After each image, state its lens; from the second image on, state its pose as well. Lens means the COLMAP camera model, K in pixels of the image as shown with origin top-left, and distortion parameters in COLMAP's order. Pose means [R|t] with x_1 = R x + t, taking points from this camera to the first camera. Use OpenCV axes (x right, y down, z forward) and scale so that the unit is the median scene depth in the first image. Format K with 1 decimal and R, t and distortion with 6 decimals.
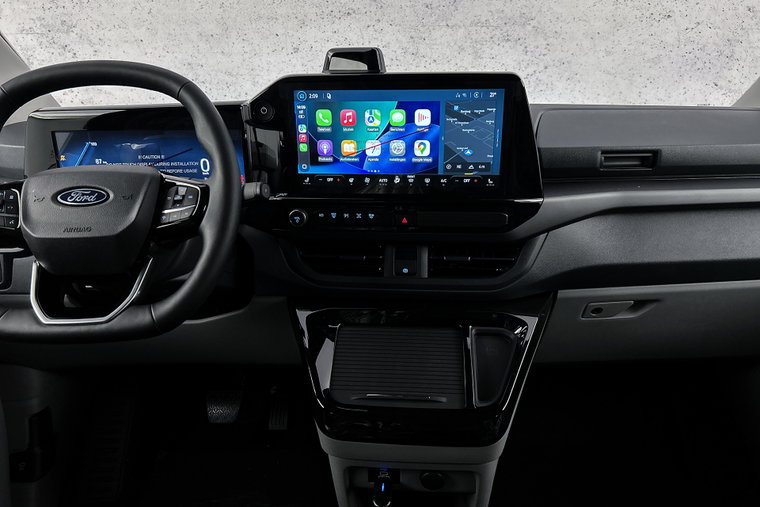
lens RADIAL K [[585.7, 0, 362.0], [0, 585.7, 277.5], [0, 0, 1]] dist [0.063574, -0.080351]
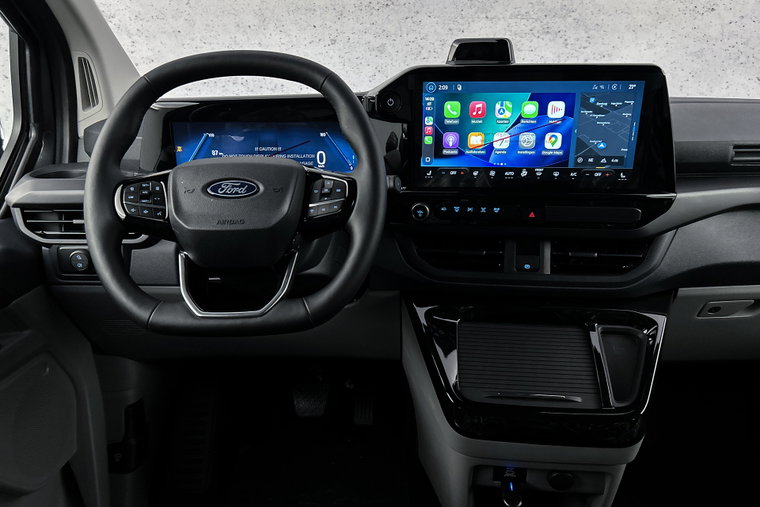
lens RADIAL K [[585.7, 0, 364.7], [0, 585.7, 274.5], [0, 0, 1]] dist [0.063574, -0.080351]
pose [[0.999783, 0.011680, -0.017222, -0.187533], [-0.011558, 0.999908, 0.007155, -0.001906], [0.017304, -0.006954, 0.999826, 0.013169]]
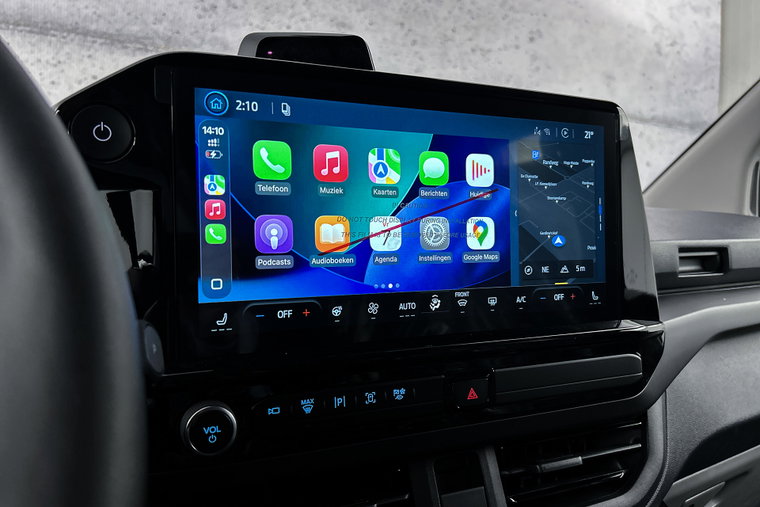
lens RADIAL K [[585.7, 0, 382.2], [0, 585.7, 251.6], [0, 0, 1]] dist [0.063574, -0.080351]
pose [[0.862279, -0.007204, 0.506382, -0.199724], [0.170522, 0.945642, -0.276916, -0.088213], [-0.476861, 0.325128, 0.816636, 0.647948]]
